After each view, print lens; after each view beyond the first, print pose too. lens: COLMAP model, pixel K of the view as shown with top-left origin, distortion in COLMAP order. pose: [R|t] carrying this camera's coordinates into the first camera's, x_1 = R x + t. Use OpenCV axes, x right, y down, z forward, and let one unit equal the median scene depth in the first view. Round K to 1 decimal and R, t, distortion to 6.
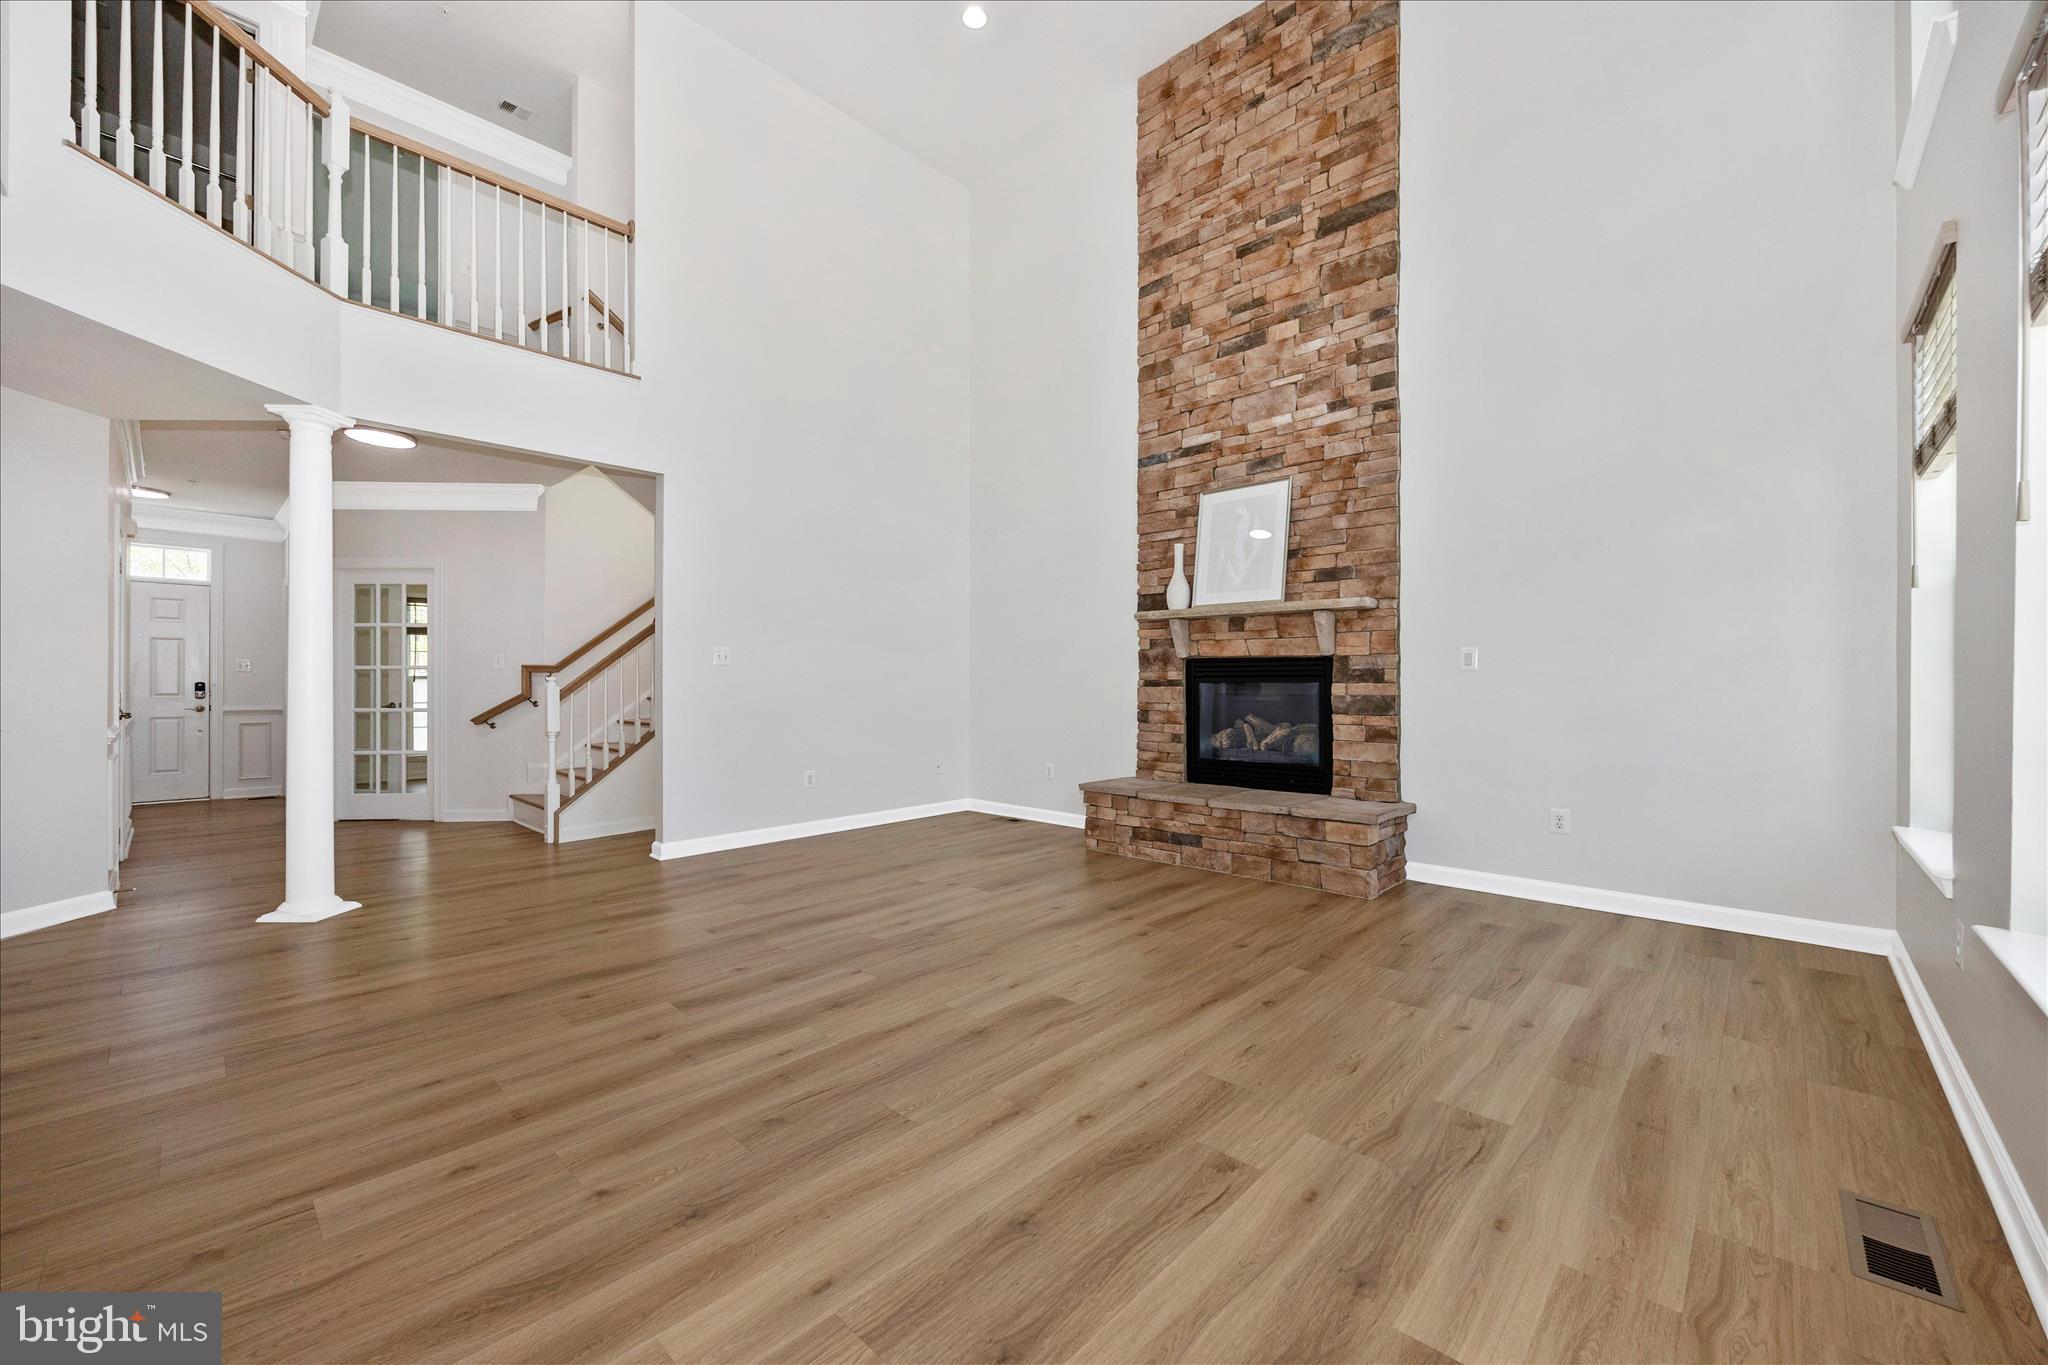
lens RADIAL K [[795.0, 0, 1030.9], [0, 795.0, 682.5], [0, 0, 1]] dist [-0.003086, -0.000079]
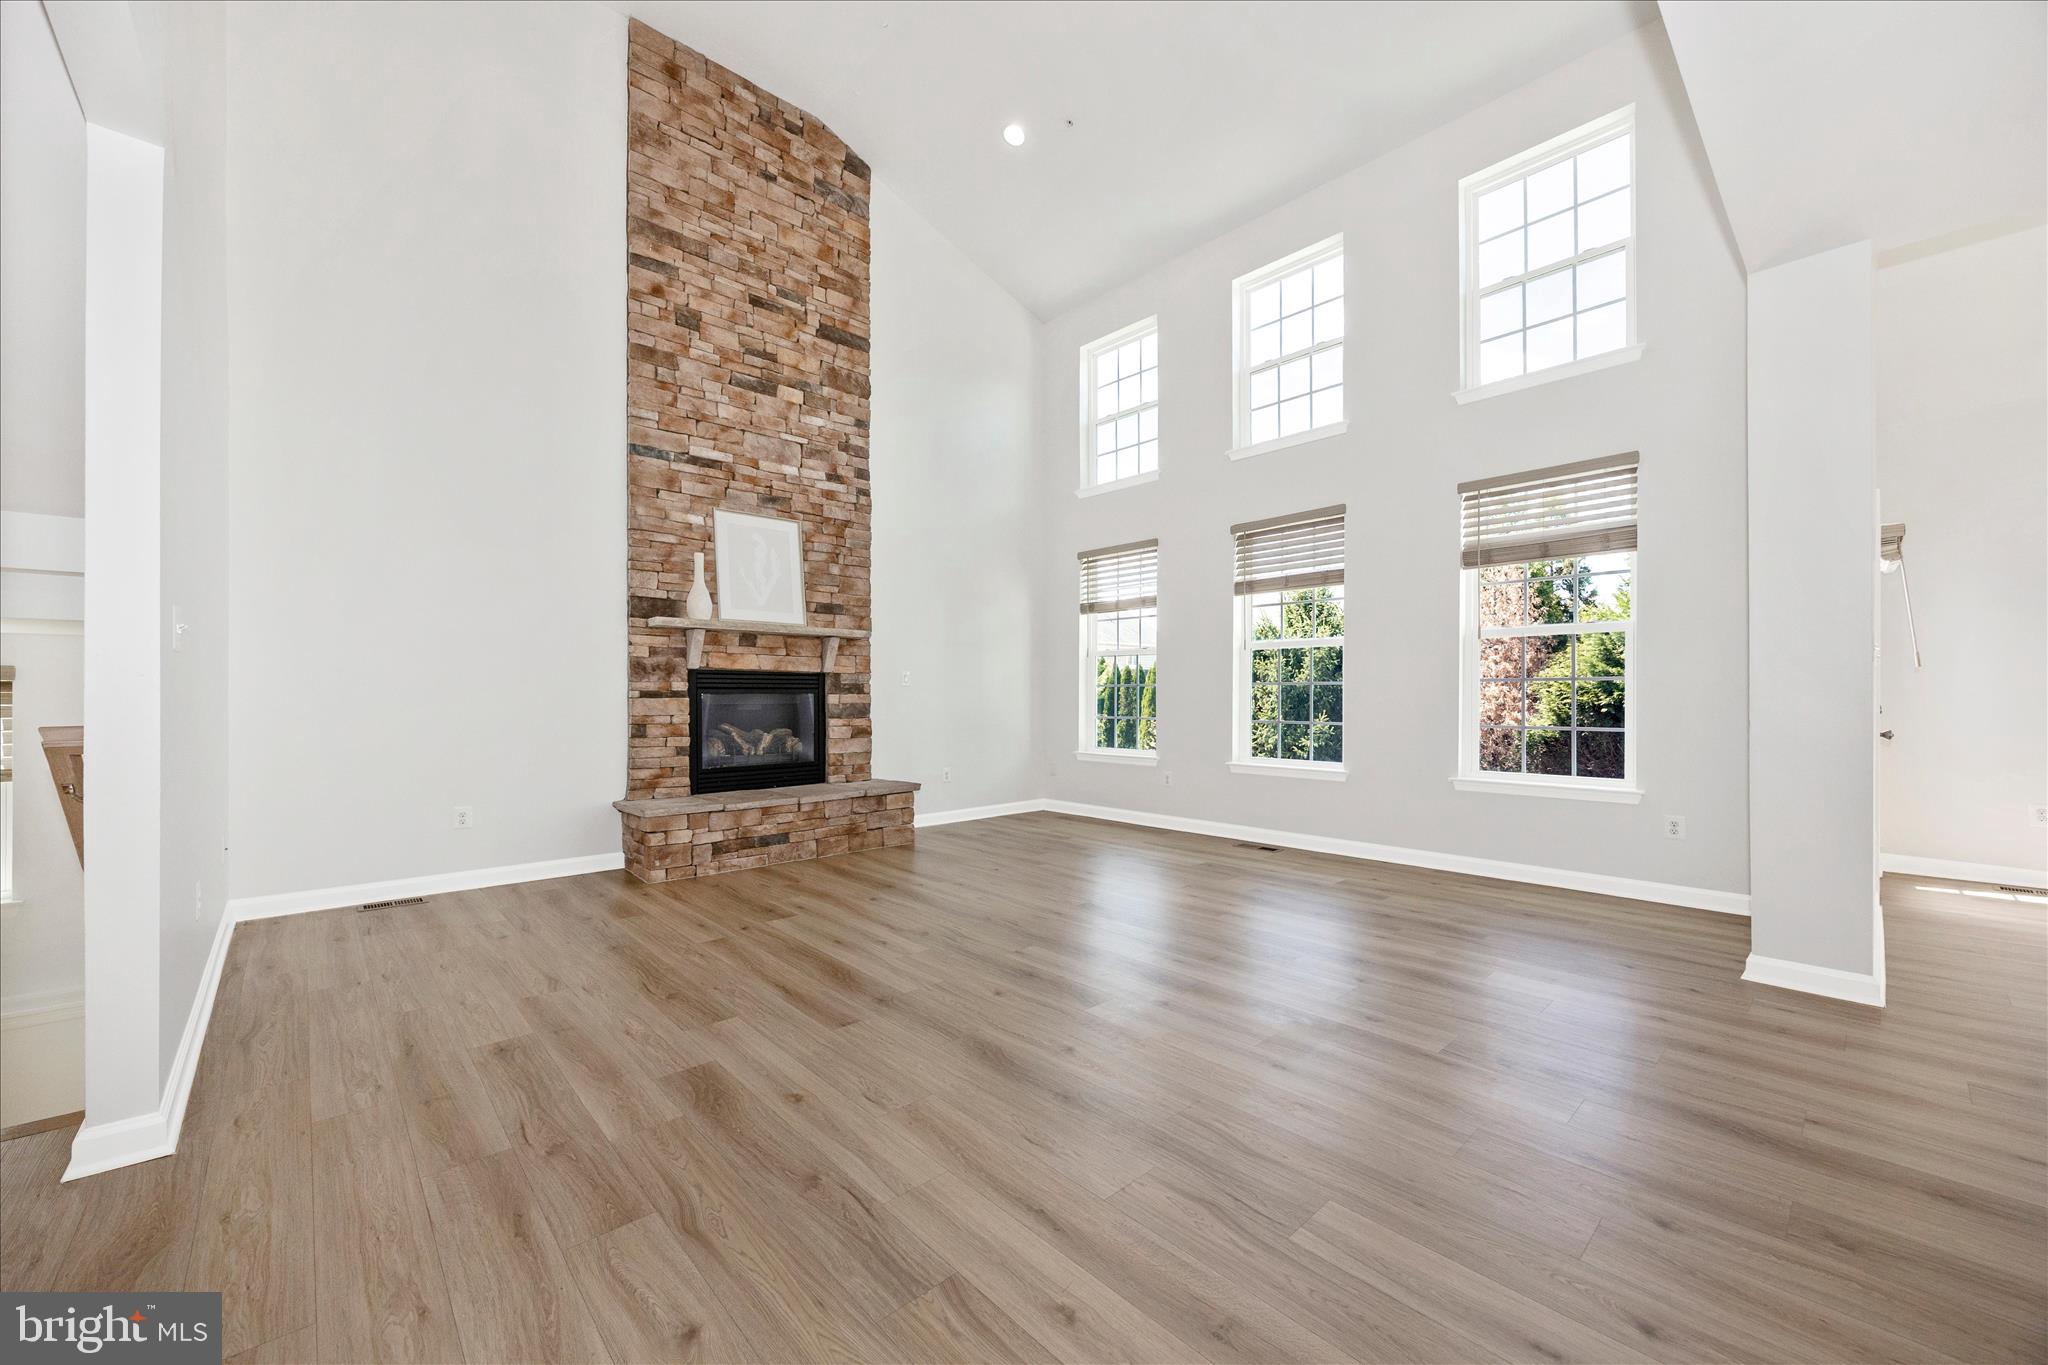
lens RADIAL K [[795.2, 0, 1033.9], [0, 795.2, 690.4], [0, 0, 1]] dist [-0.000403, 0.000177]
pose [[0.068814, 0.002432, 0.997627, -0.826668], [-0.002192, 0.999995, -0.002287, -0.002881], [-0.997627, -0.002030, 0.068819, 0.555329]]
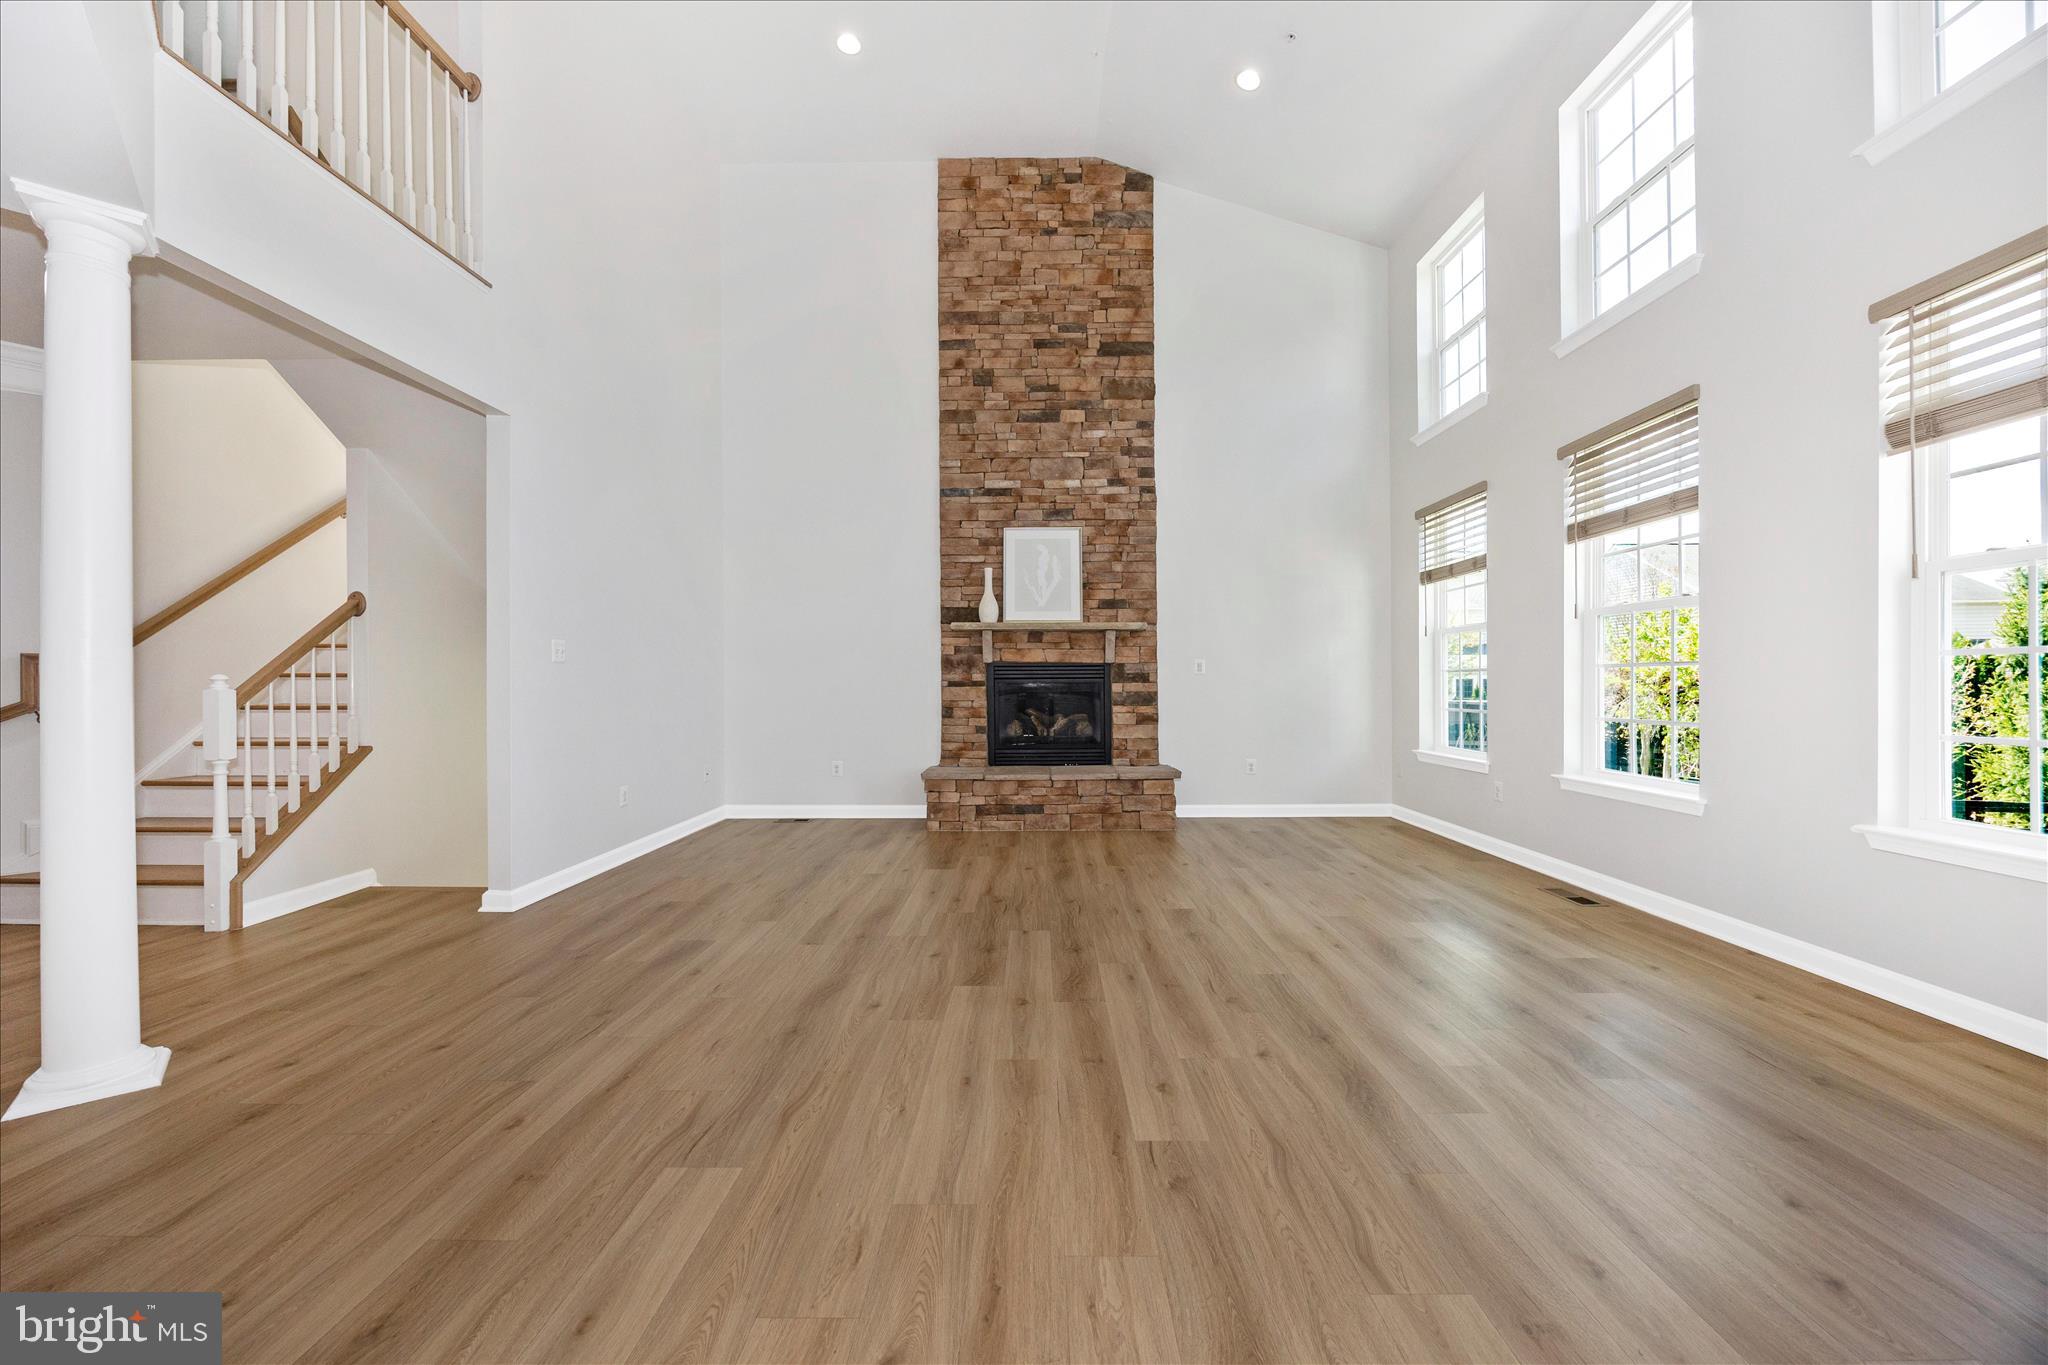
lens RADIAL K [[780.6, 0, 1024.0], [0, 780.6, 682.5], [0, 0, 1]] dist [-0.007385, -0.000068]
pose [[0.740874, -0.003555, 0.671635, -0.609792], [0.004984, 0.999988, -0.000205, -0.000568], [-0.671626, 0.003499, 0.740882, 0.095959]]
